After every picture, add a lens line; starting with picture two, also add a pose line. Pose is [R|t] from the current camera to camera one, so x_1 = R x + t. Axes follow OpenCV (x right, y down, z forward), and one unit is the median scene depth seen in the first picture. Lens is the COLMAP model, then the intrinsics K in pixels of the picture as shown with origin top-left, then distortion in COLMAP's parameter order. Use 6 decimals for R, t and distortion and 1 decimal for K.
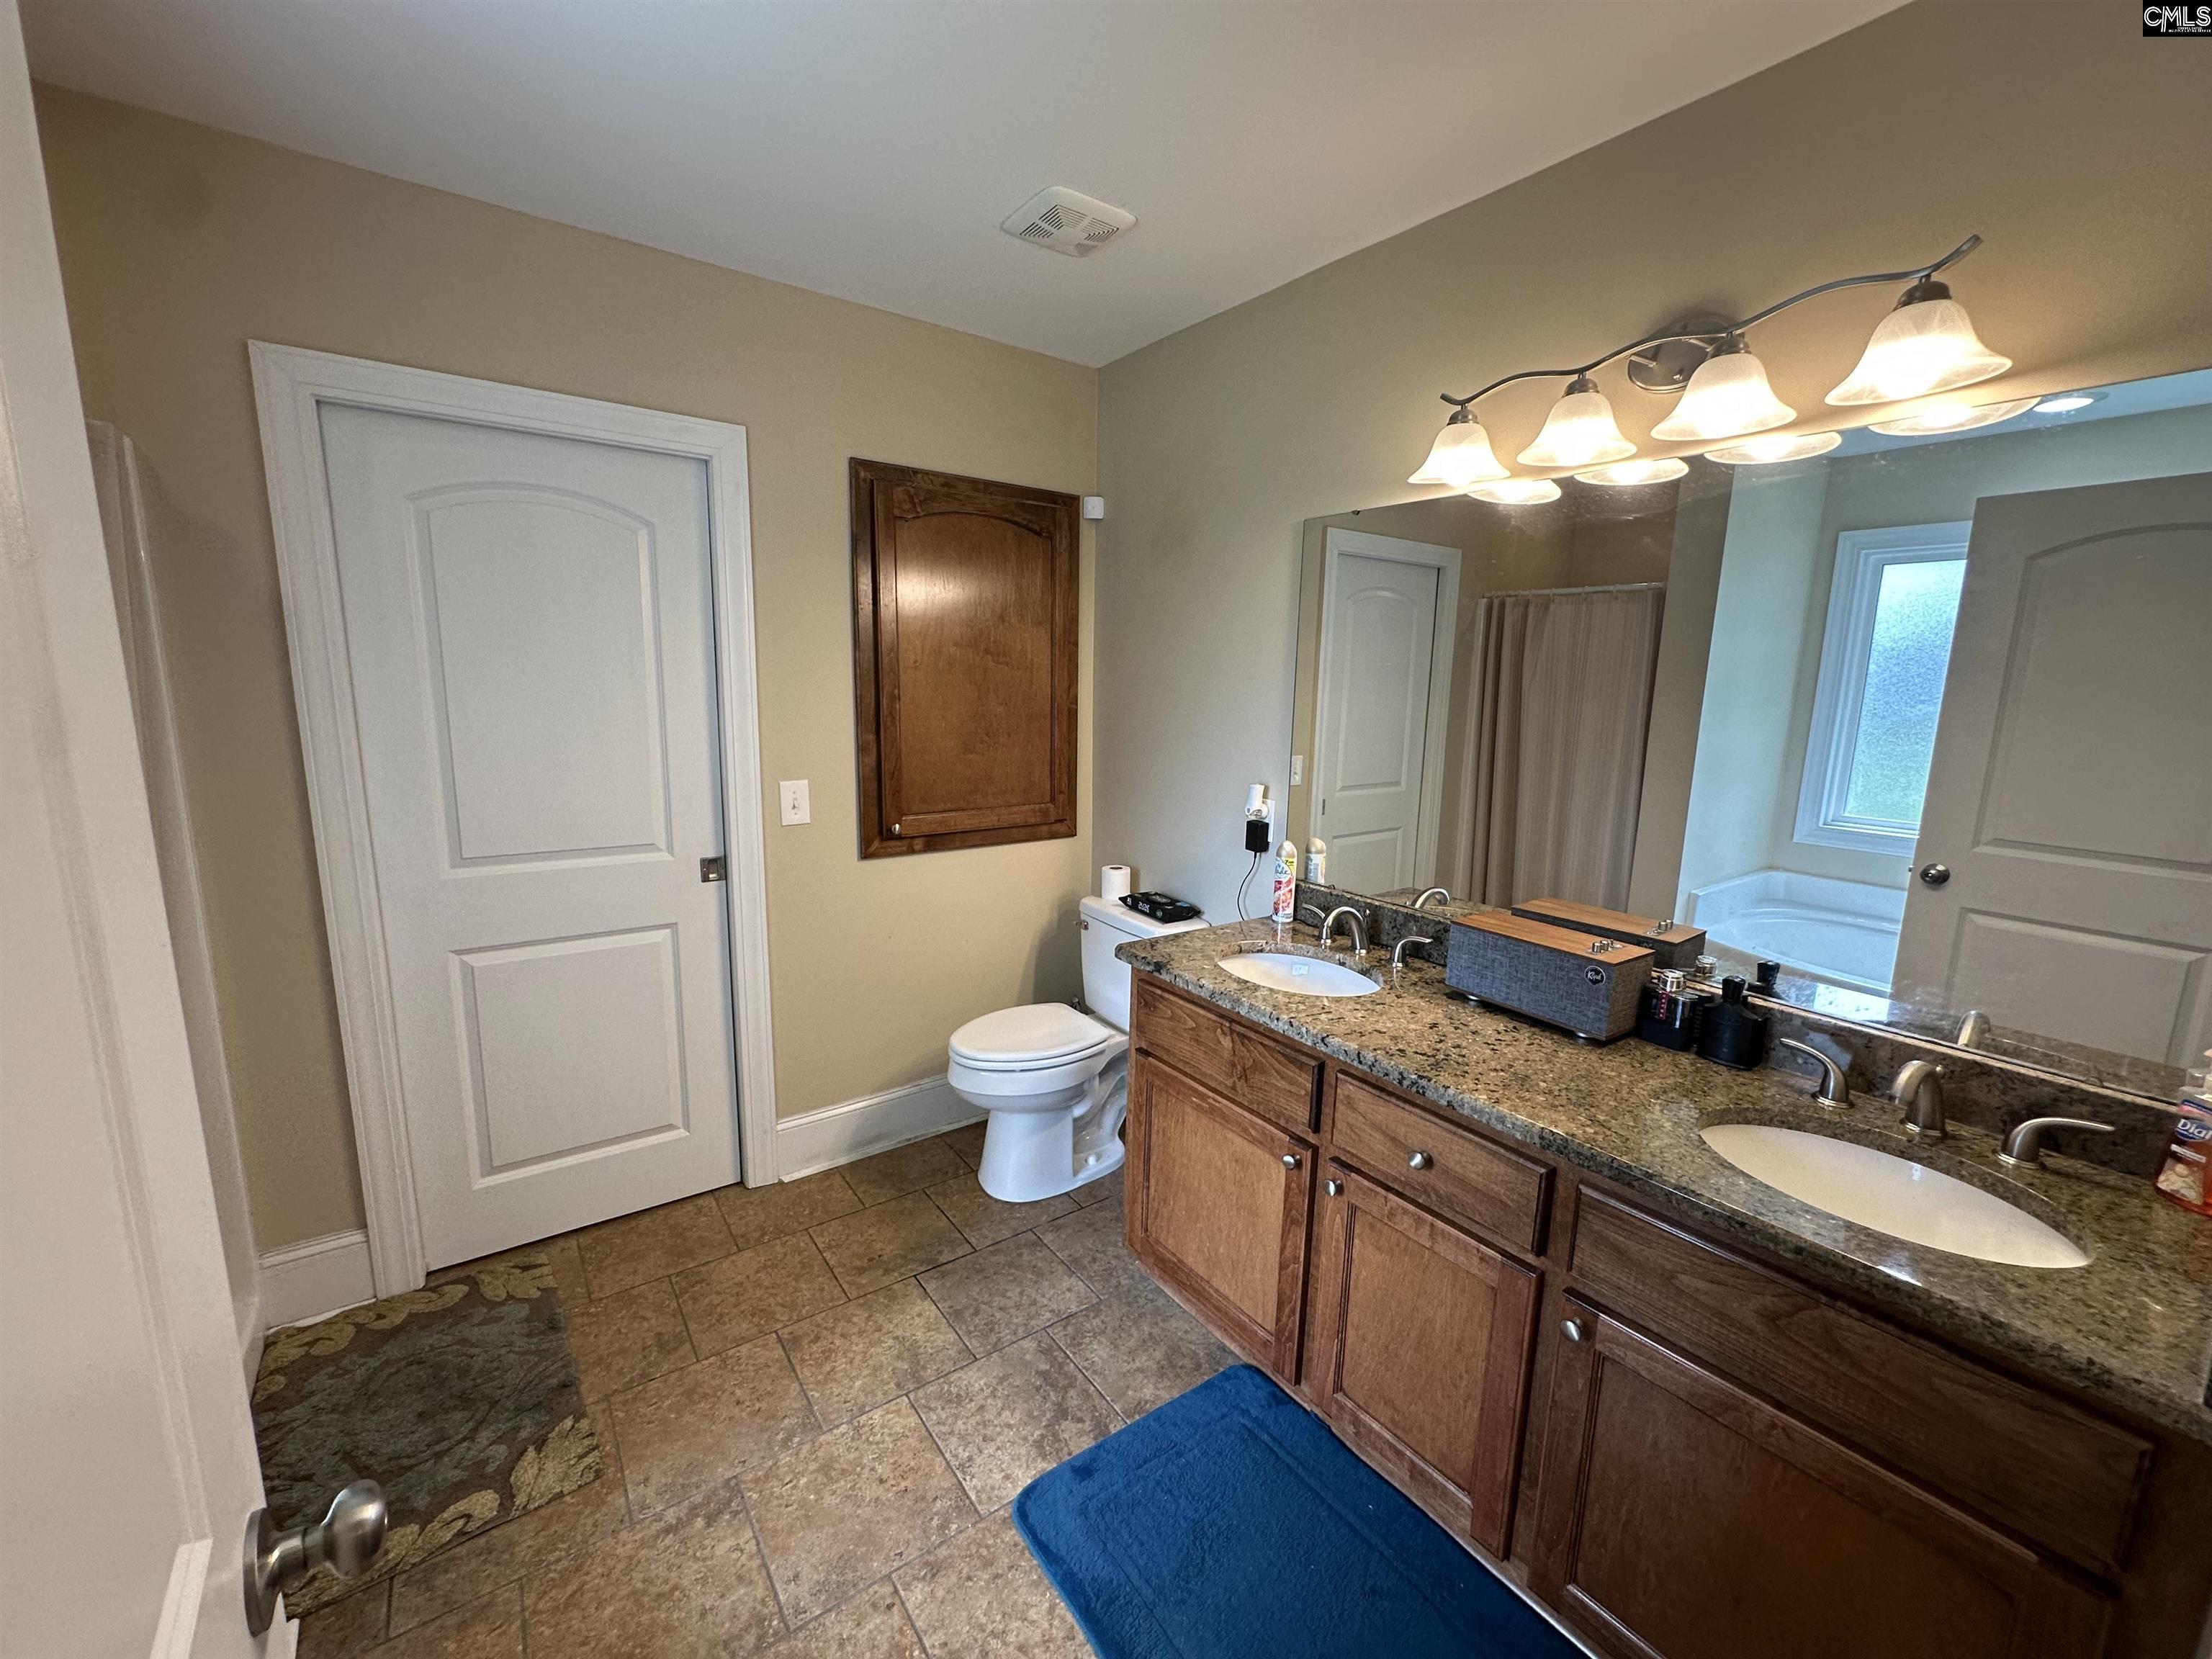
lens RADIAL K [[883.0, 0, 1108.1], [0, 883.0, 826.9], [0, 0, 1]] dist [-0.001937, -0.000521]
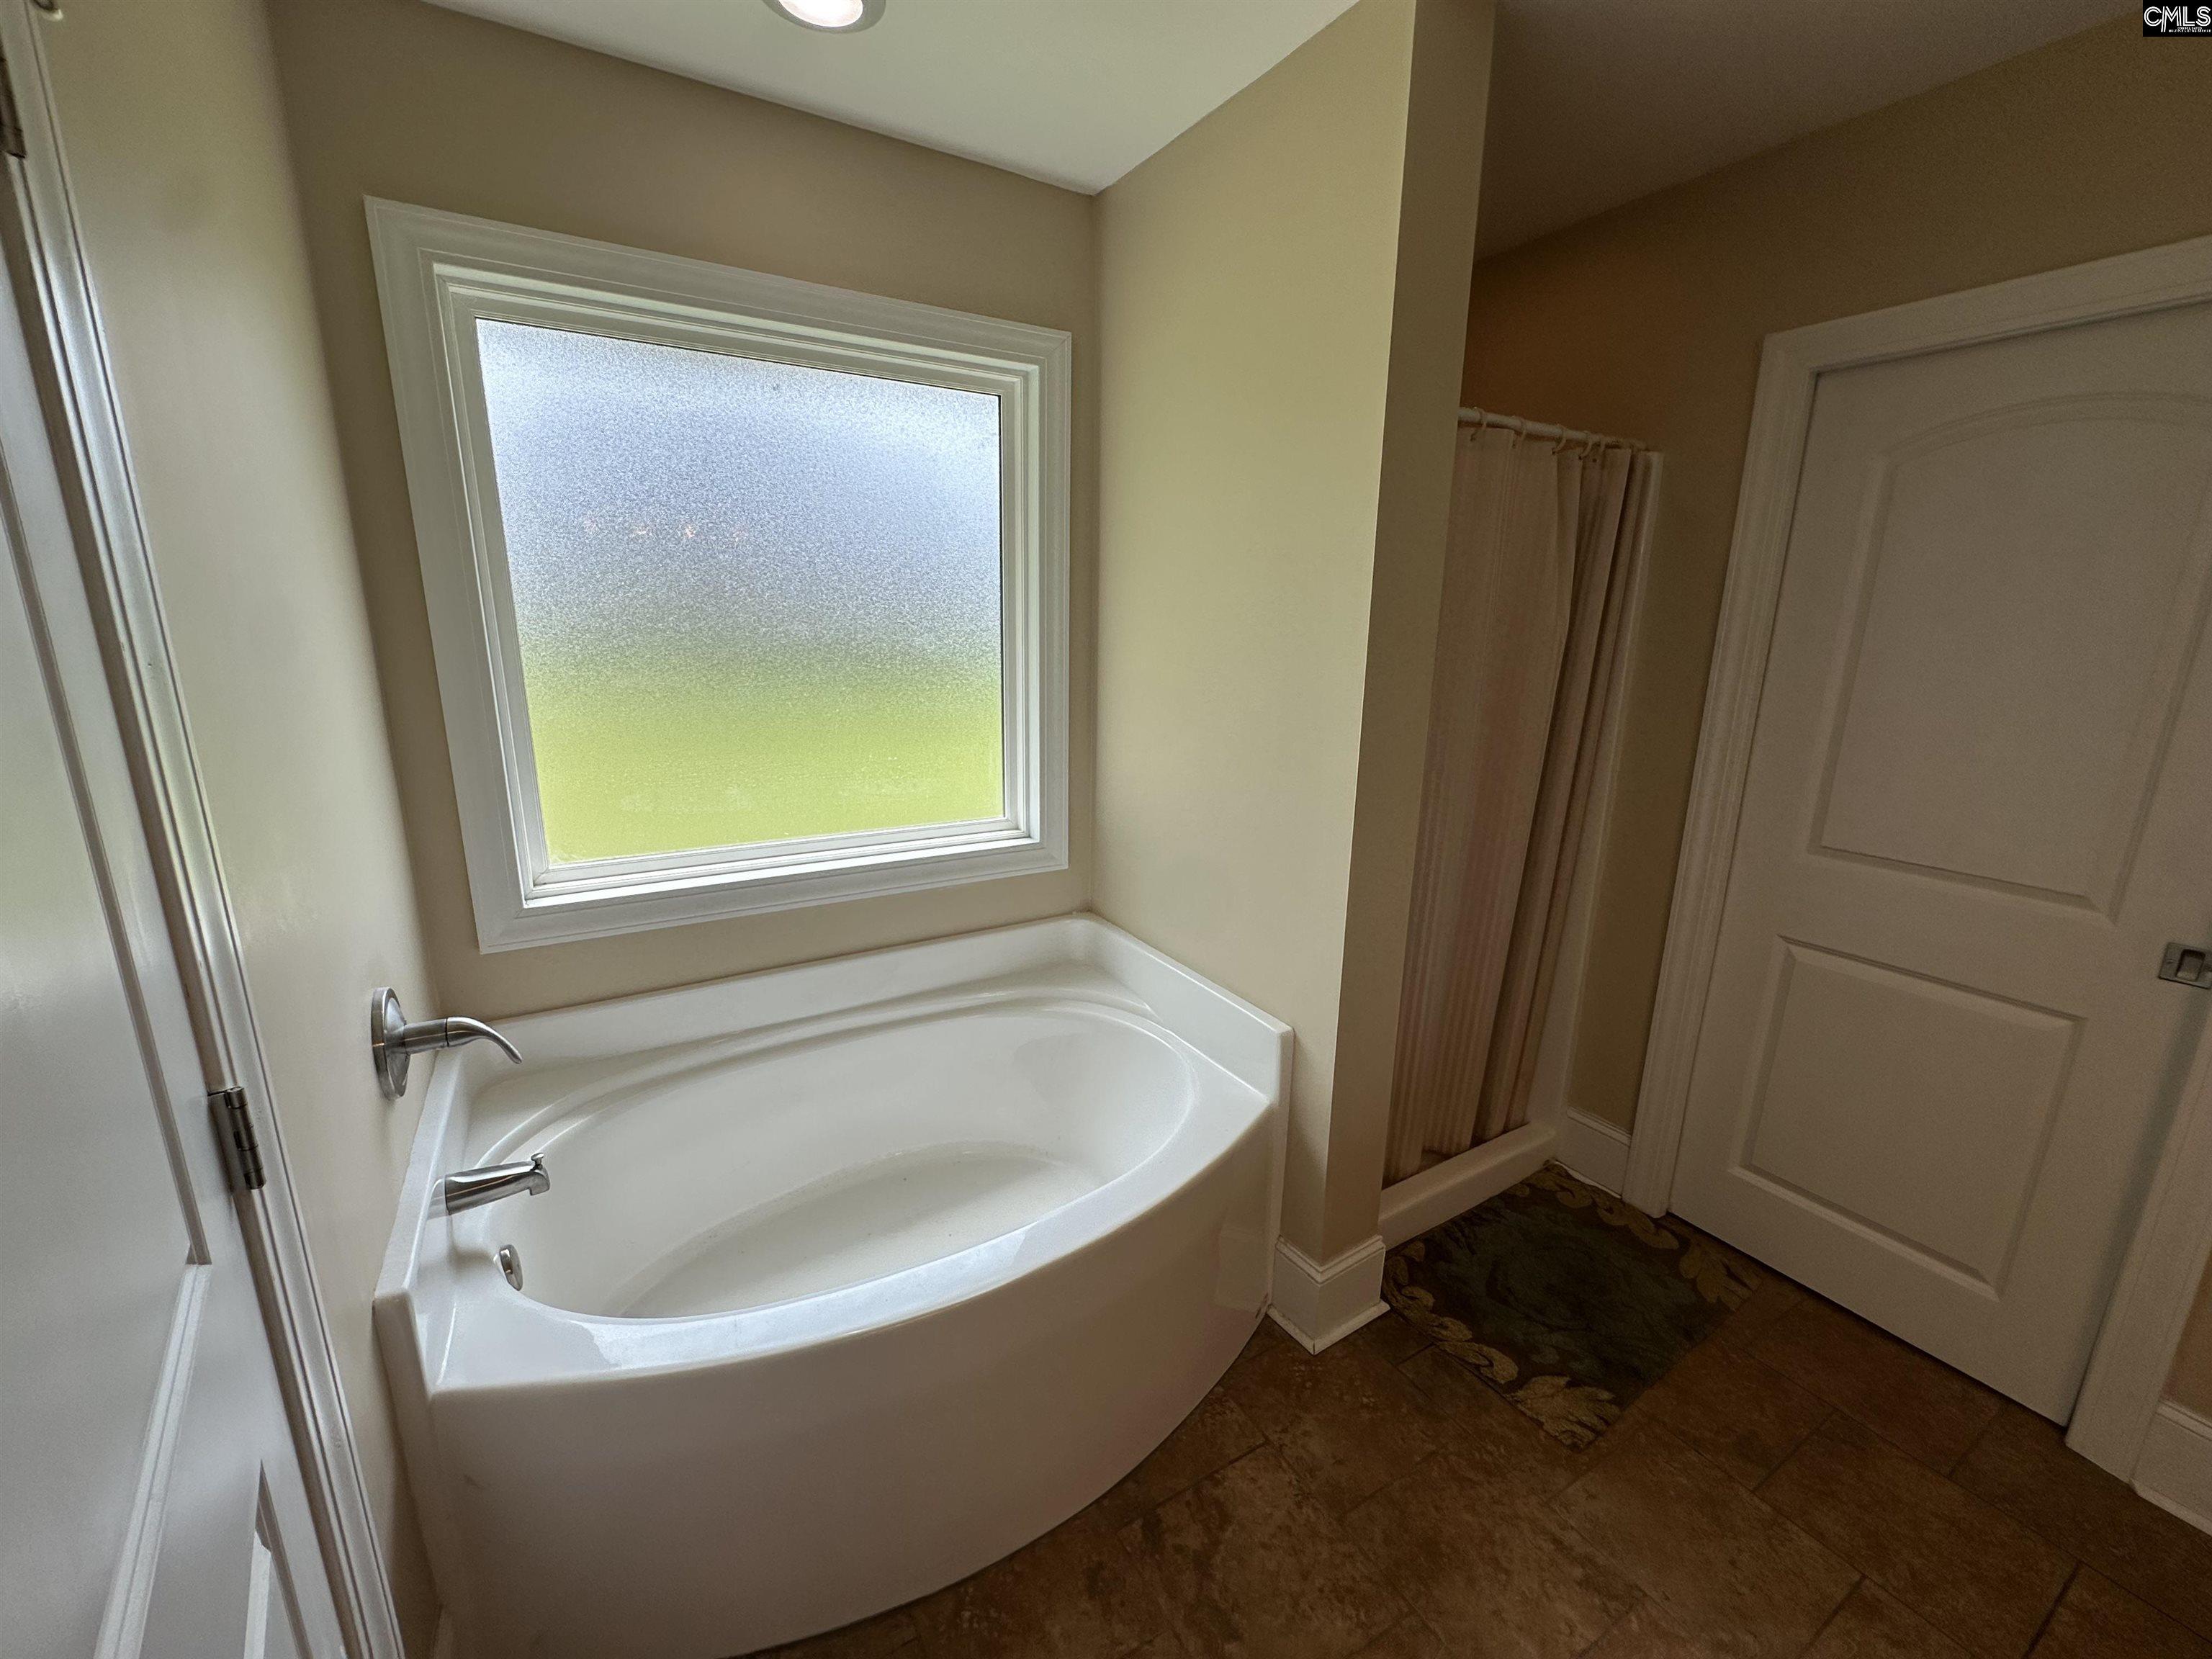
lens RADIAL K [[883.0, 0, 1108.2], [0, 883.0, 828.6], [0, 0, 1]] dist [-0.001937, -0.000521]
pose [[-0.081738, 0.207016, -0.974917, 0.262162], [-0.183057, 0.958431, 0.218863, -0.053824], [0.979698, 0.196355, -0.040444, 0.343102]]
